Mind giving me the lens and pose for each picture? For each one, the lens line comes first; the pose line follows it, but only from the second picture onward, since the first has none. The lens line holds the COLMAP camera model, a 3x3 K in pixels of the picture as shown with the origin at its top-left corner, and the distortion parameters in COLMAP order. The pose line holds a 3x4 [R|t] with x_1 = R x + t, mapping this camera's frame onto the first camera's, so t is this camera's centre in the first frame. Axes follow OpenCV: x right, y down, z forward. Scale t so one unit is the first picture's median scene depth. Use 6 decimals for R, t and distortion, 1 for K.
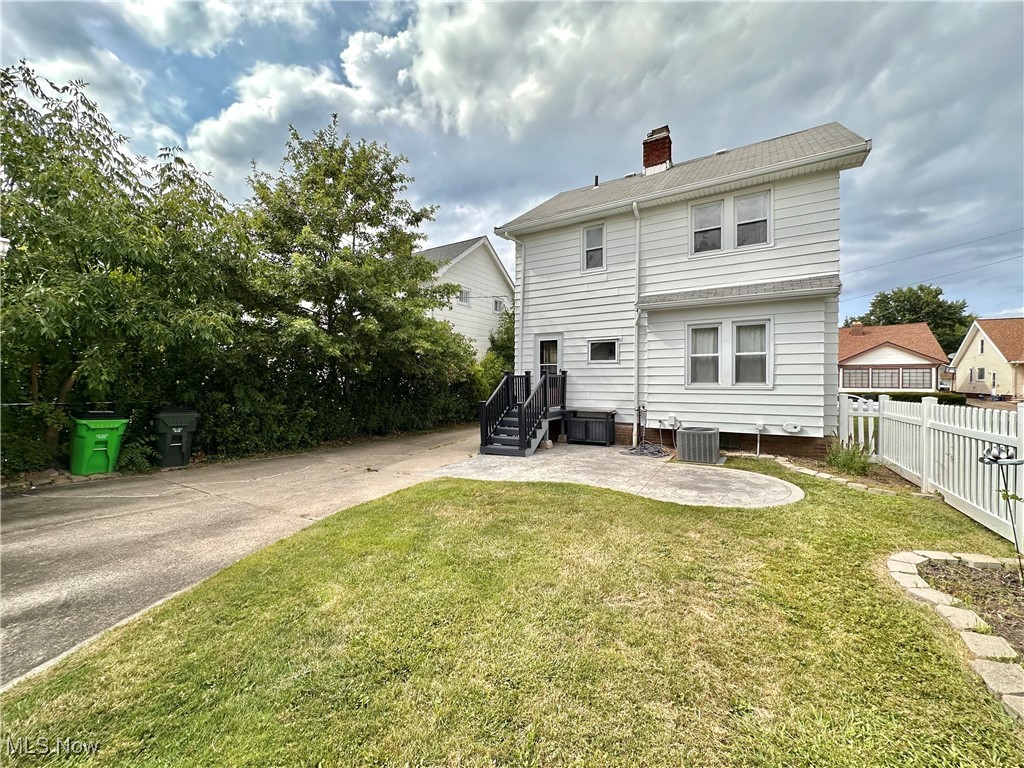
lens RADIAL K [[409.7, 0, 516.8], [0, 409.7, 385.7], [0, 0, 1]] dist [0.001359, 0.000330]
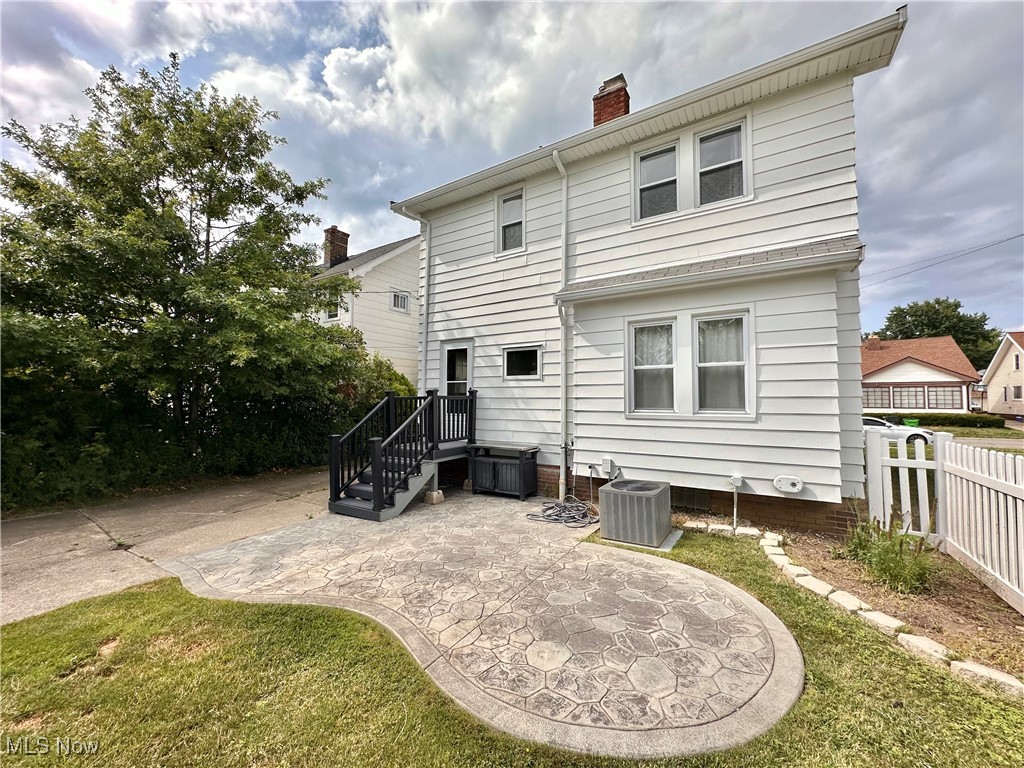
lens RADIAL K [[409.7, 0, 515.4], [0, 409.7, 385.5], [0, 0, 1]] dist [0.001359, 0.000330]
pose [[0.999705, -0.000275, -0.024303, 0.221238], [-0.000796, 0.999028, -0.044064, -0.013850], [0.024292, 0.044070, 0.998733, 0.295547]]
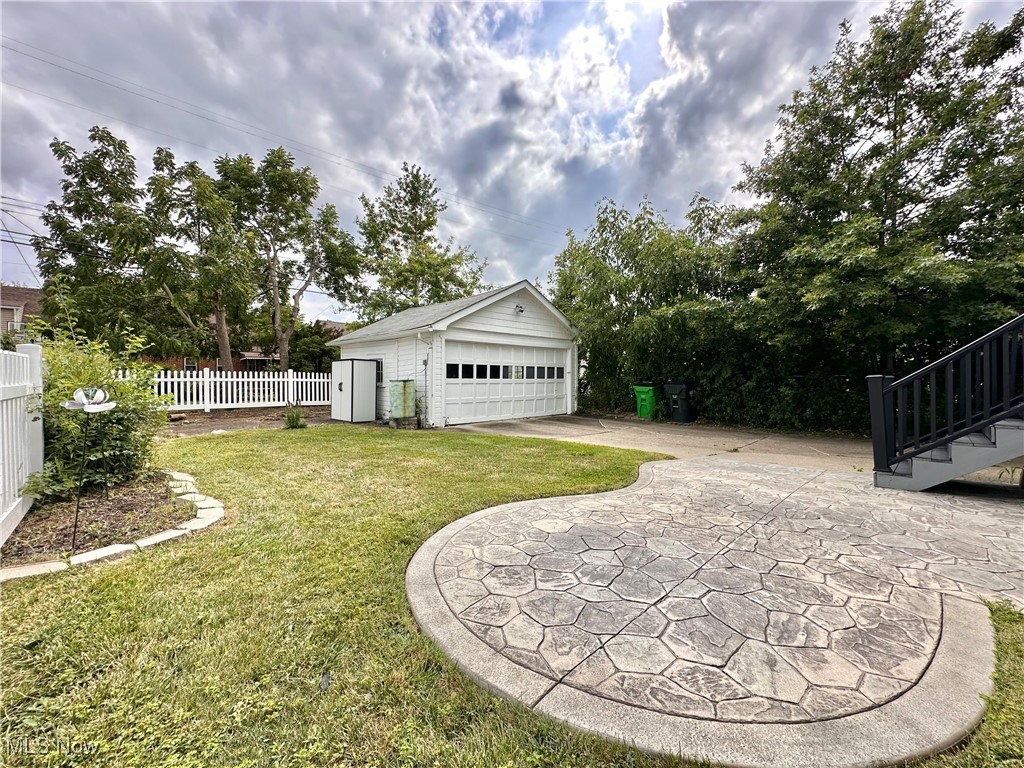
lens RADIAL K [[409.7, 0, 513.0], [0, 409.7, 383.8], [0, 0, 1]] dist [0.001359, 0.000330]
pose [[-0.270925, 0.002427, -0.962597, 0.470967], [-0.001230, 0.999995, 0.002867, 0.031865], [0.962600, 0.001960, -0.270921, 0.556593]]
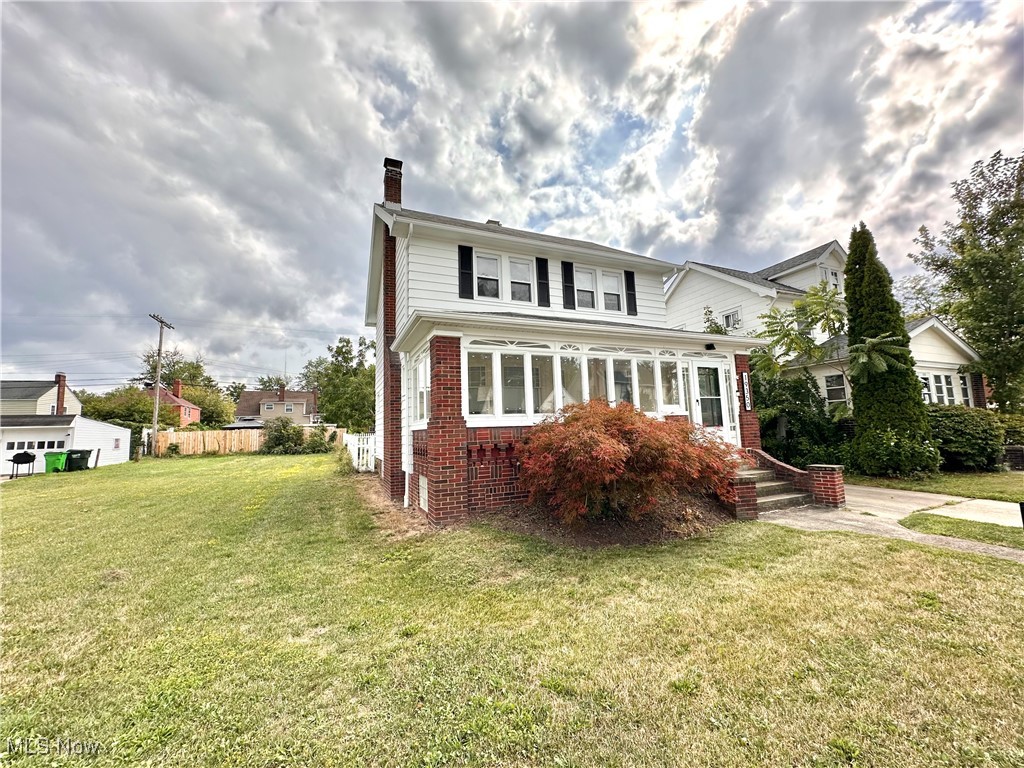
lens RADIAL K [[409.7, 0, 508.8], [0, 409.7, 384.9], [0, 0, 1]] dist [0.001359, 0.000330]
pose [[-0.585529, -0.075526, -0.807125, 0.961048], [0.024490, 0.993548, -0.110736, 0.016901], [0.810281, -0.084606, -0.579902, 1.253685]]
